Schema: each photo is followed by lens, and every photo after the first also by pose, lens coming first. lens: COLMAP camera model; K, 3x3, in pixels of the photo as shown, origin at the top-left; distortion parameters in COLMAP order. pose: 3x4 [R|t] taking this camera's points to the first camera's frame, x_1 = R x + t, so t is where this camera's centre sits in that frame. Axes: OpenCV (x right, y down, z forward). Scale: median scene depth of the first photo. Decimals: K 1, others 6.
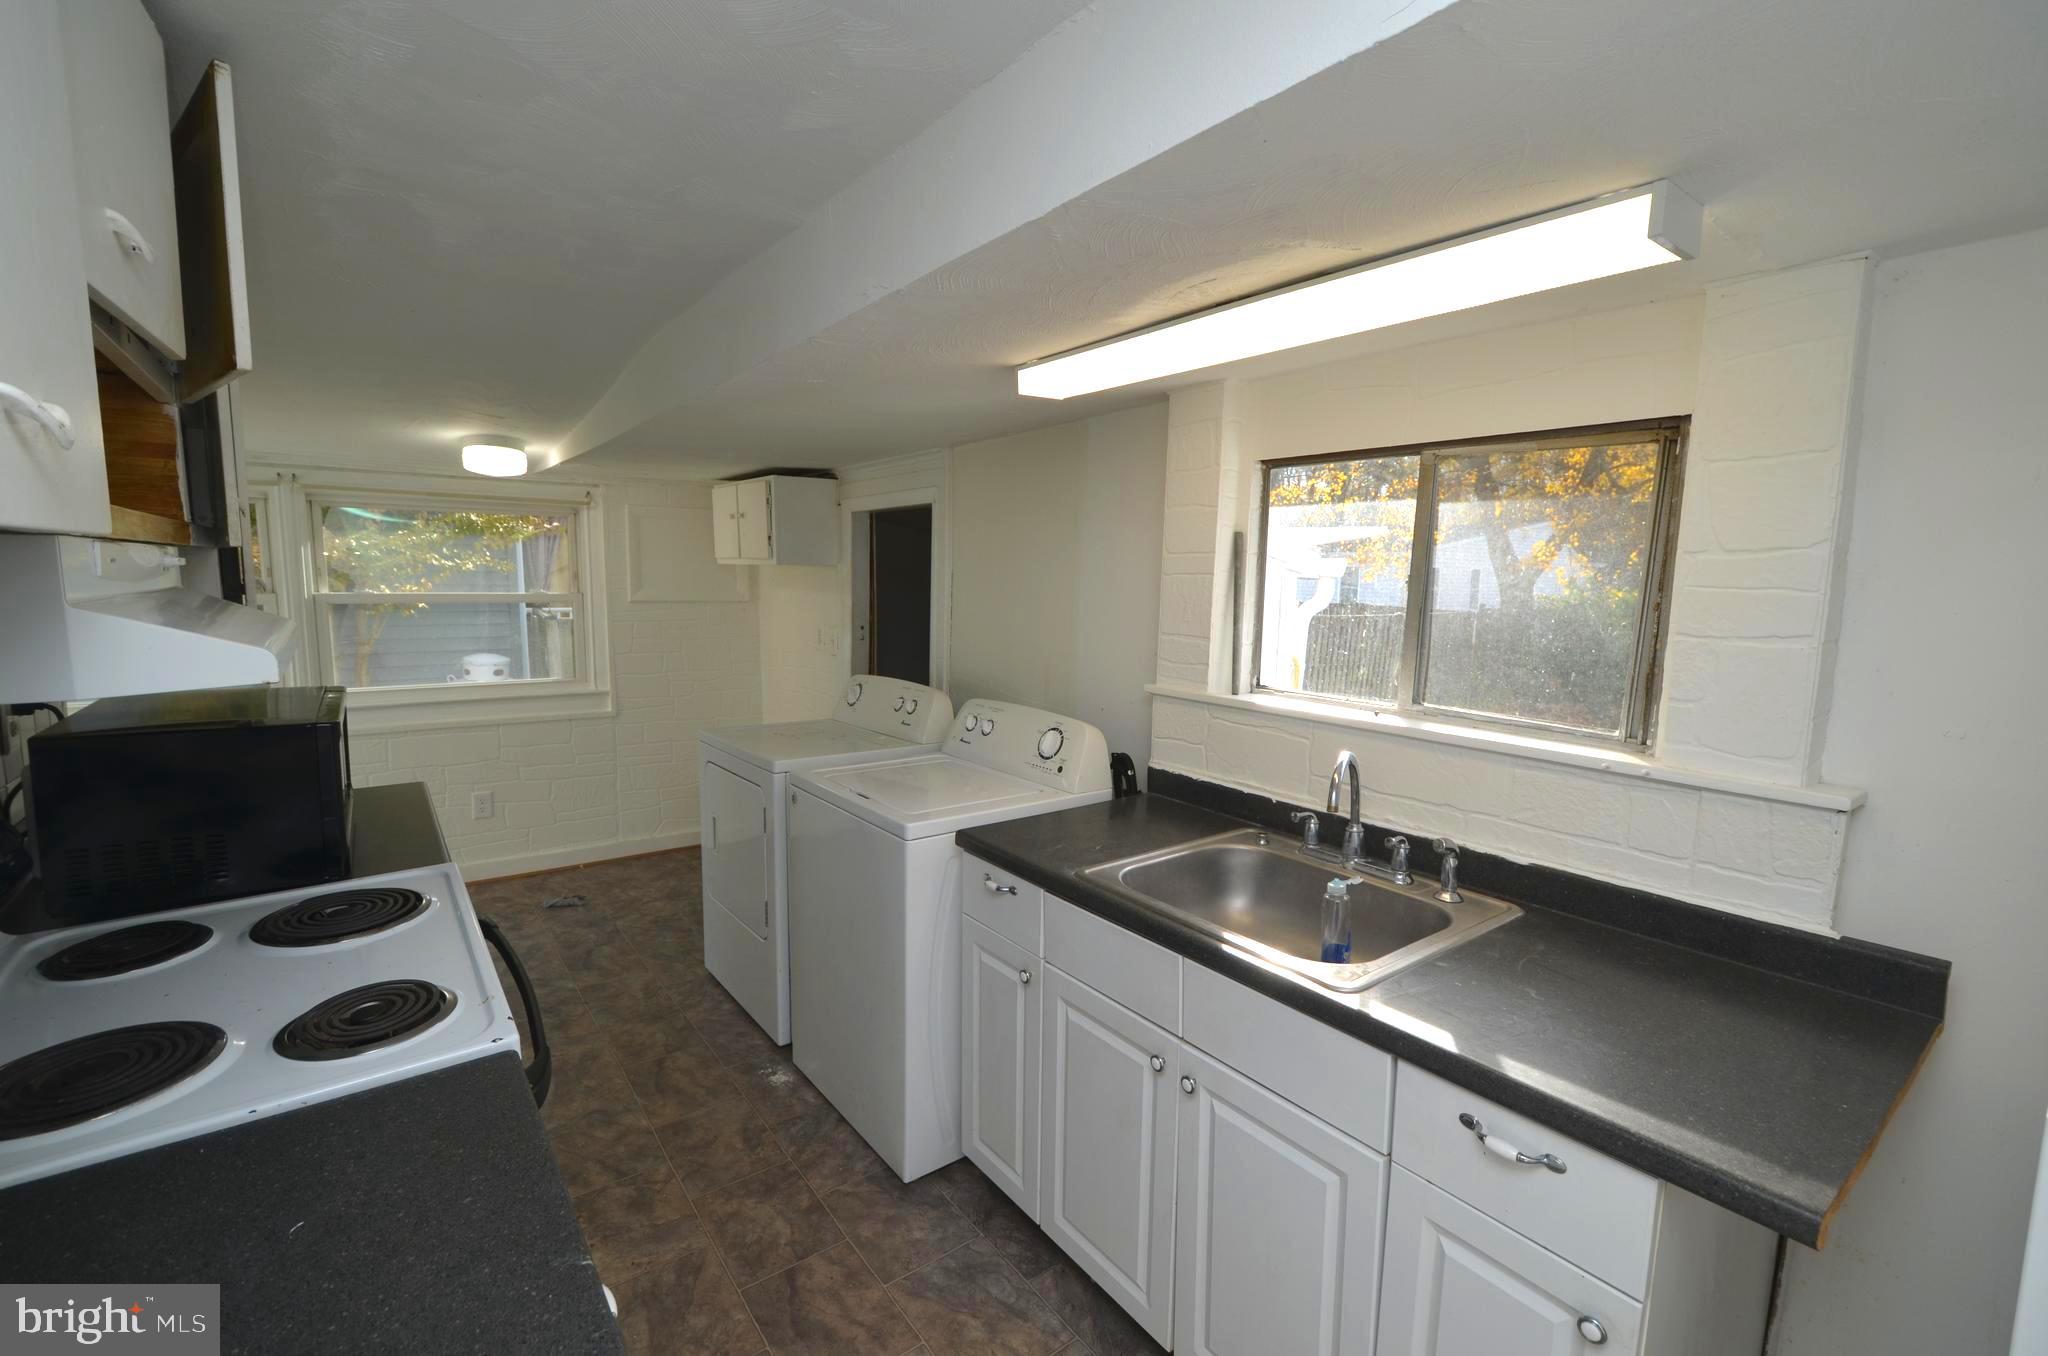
lens RADIAL K [[884.2, 0, 1024.0], [0, 884.2, 678.0], [0, 0, 1]] dist [-0.002704, -0.000988]
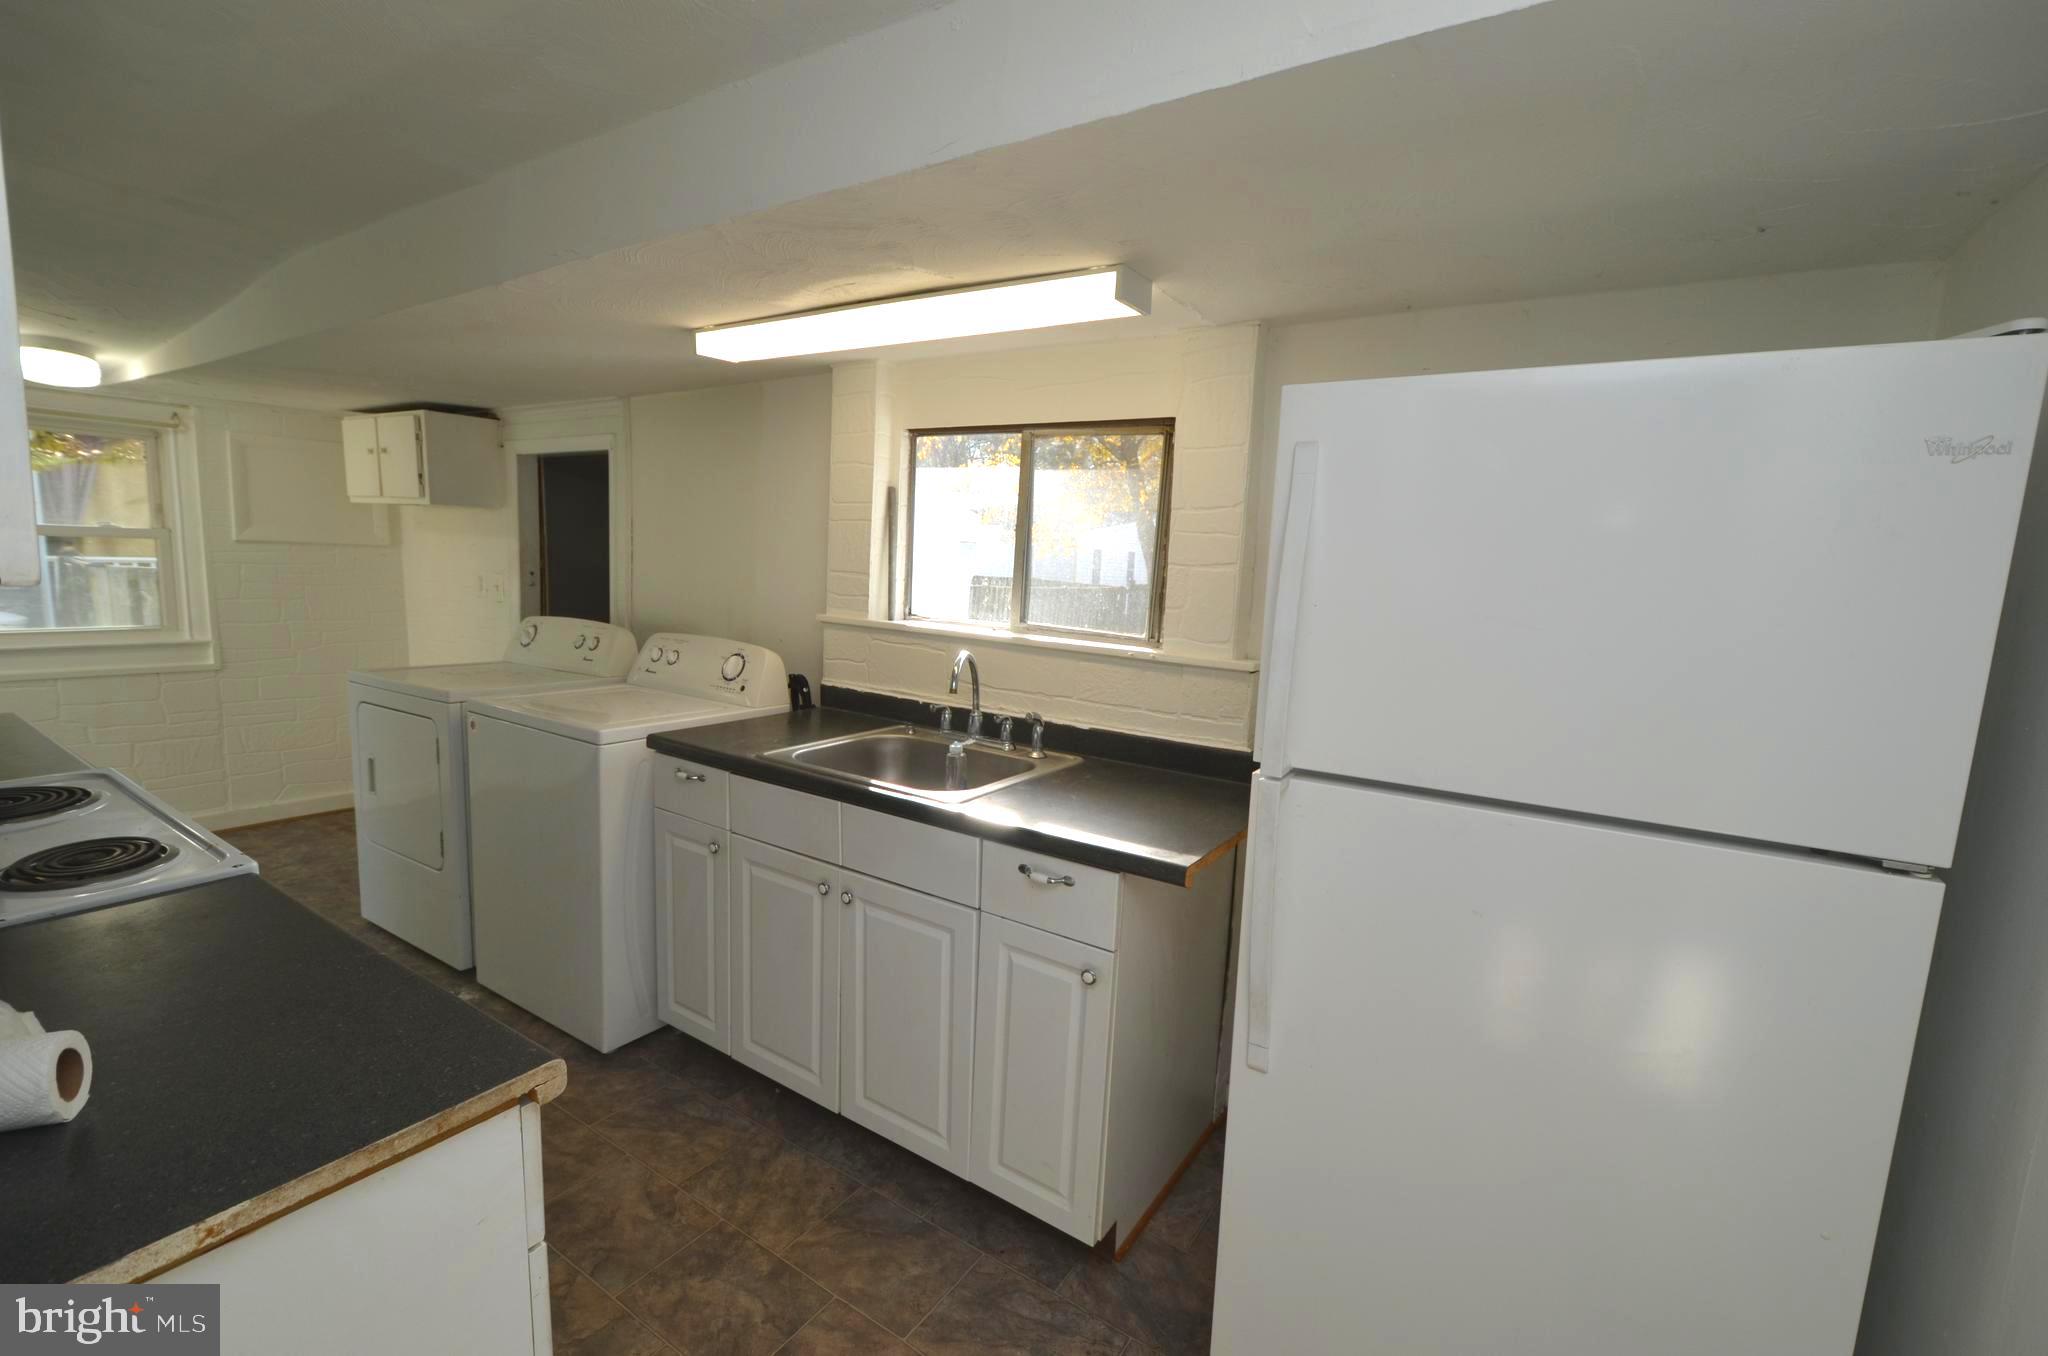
lens RADIAL K [[869.1, 0, 1024.0], [0, 869.1, 678.0], [0, 0, 1]] dist [0.013199, -0.012212]
pose [[0.939529, -0.020430, 0.341859, -0.002181], [0.009665, 0.999403, 0.033165, 0.063445], [-0.342332, -0.027855, 0.939166, -0.211201]]
